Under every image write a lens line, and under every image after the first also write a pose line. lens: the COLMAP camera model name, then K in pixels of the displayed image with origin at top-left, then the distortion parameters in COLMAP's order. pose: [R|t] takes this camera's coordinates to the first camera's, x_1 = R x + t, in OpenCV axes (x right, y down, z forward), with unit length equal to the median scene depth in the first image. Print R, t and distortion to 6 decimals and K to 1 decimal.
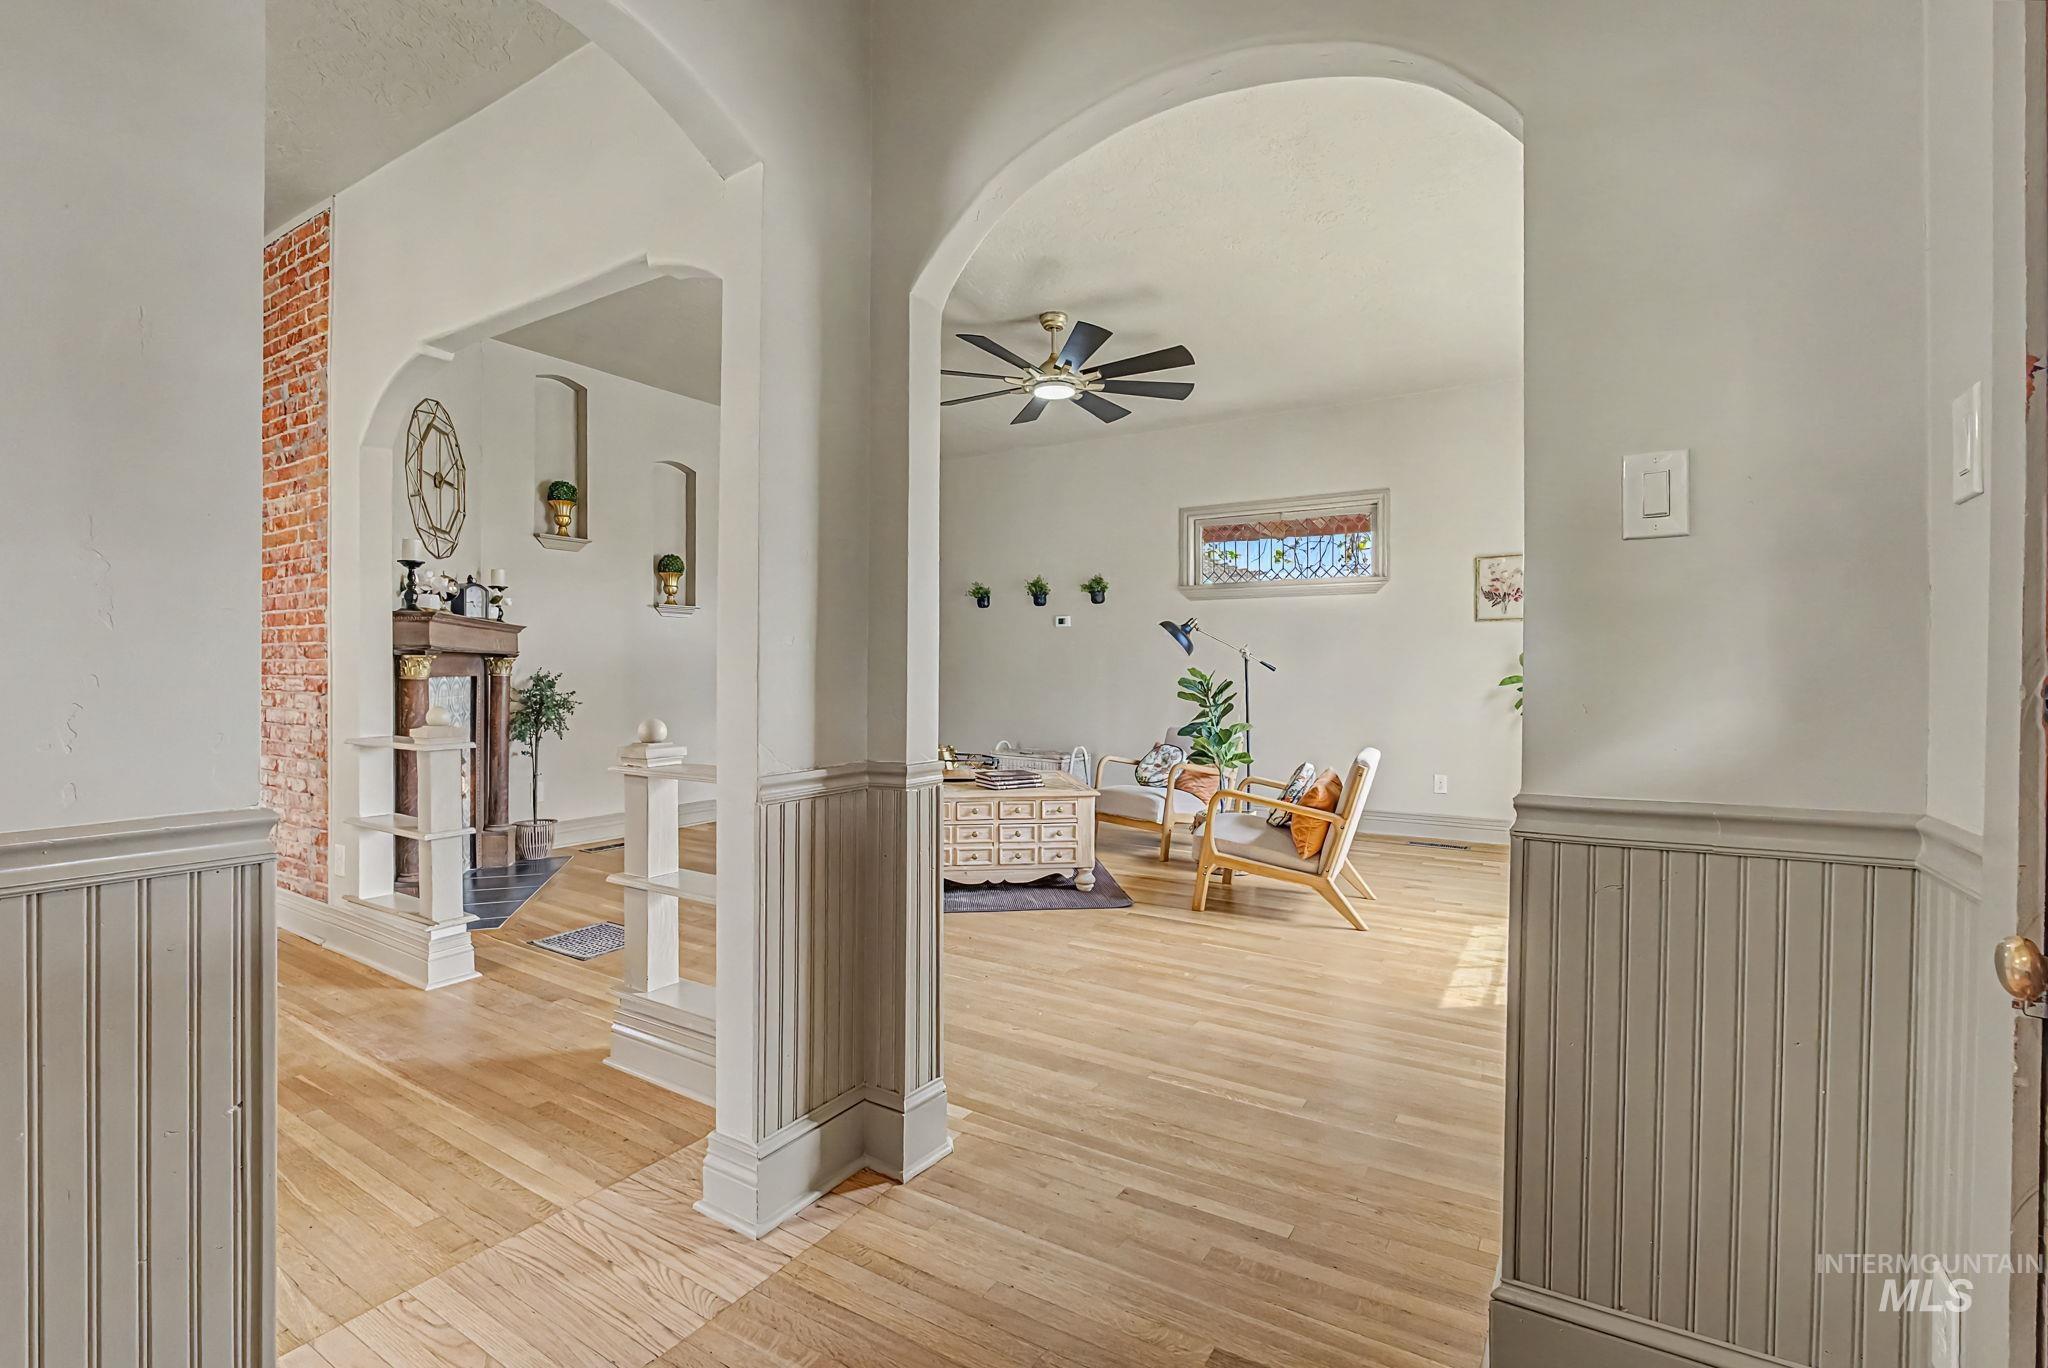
lens RADIAL K [[901.4, 0, 1022.3], [0, 901.4, 683.7], [0, 0, 1]] dist [-0.007542, 0.001560]
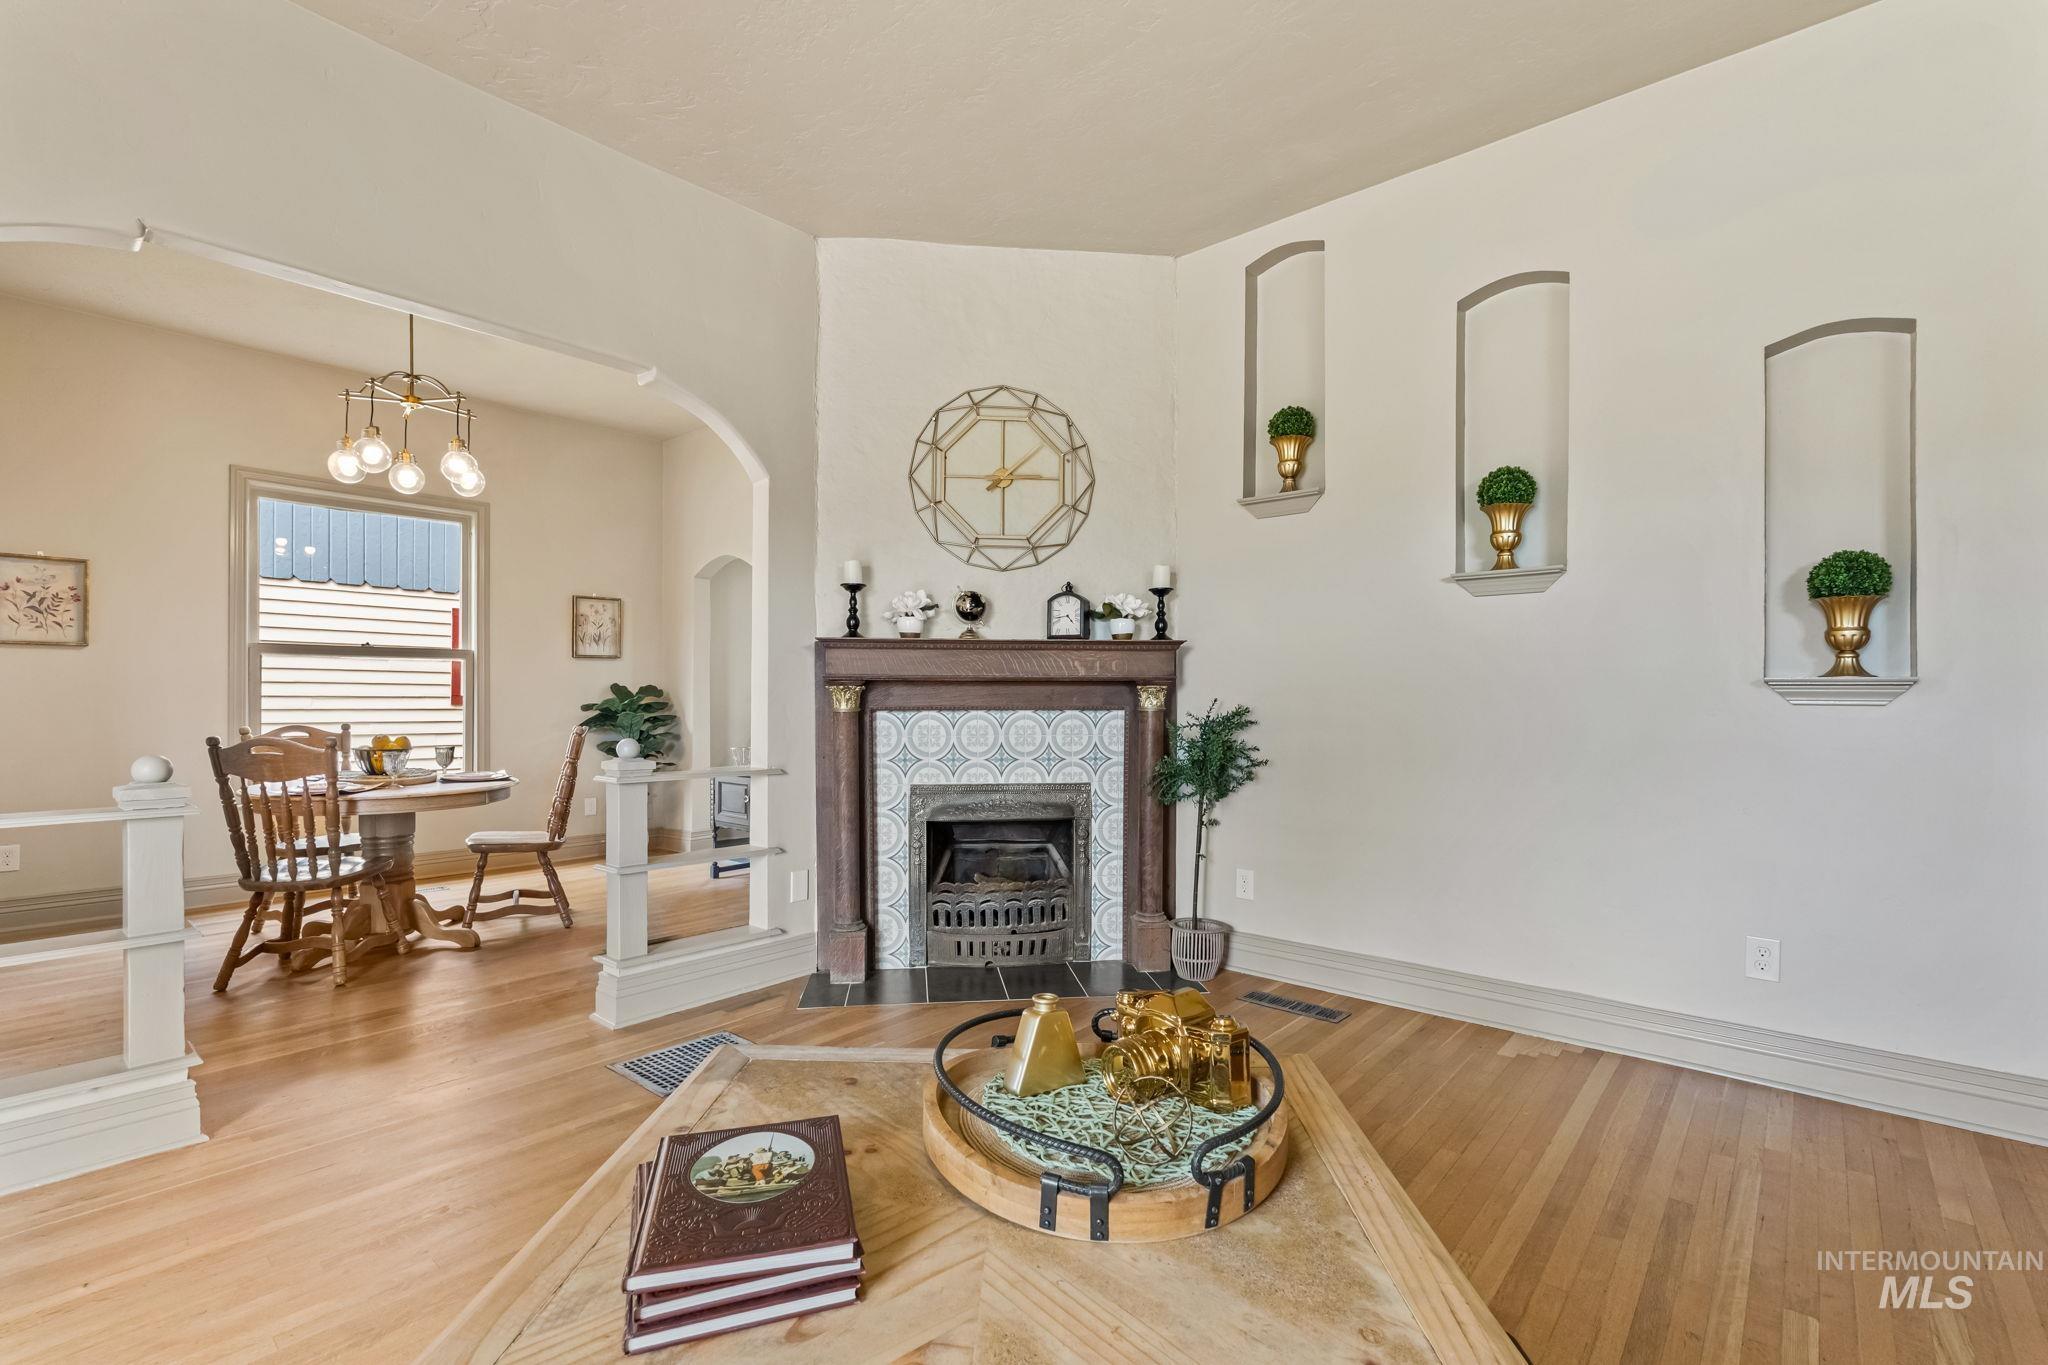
lens RADIAL K [[901.4, 0, 997.9], [0, 901.4, 697.0], [0, 0, 1]] dist [-0.007542, 0.001560]
pose [[-0.155481, -0.009641, -0.987792, 0.164114], [-0.018162, 0.999811, -0.006899, -0.011749], [0.987672, 0.016867, -0.155627, 0.952818]]
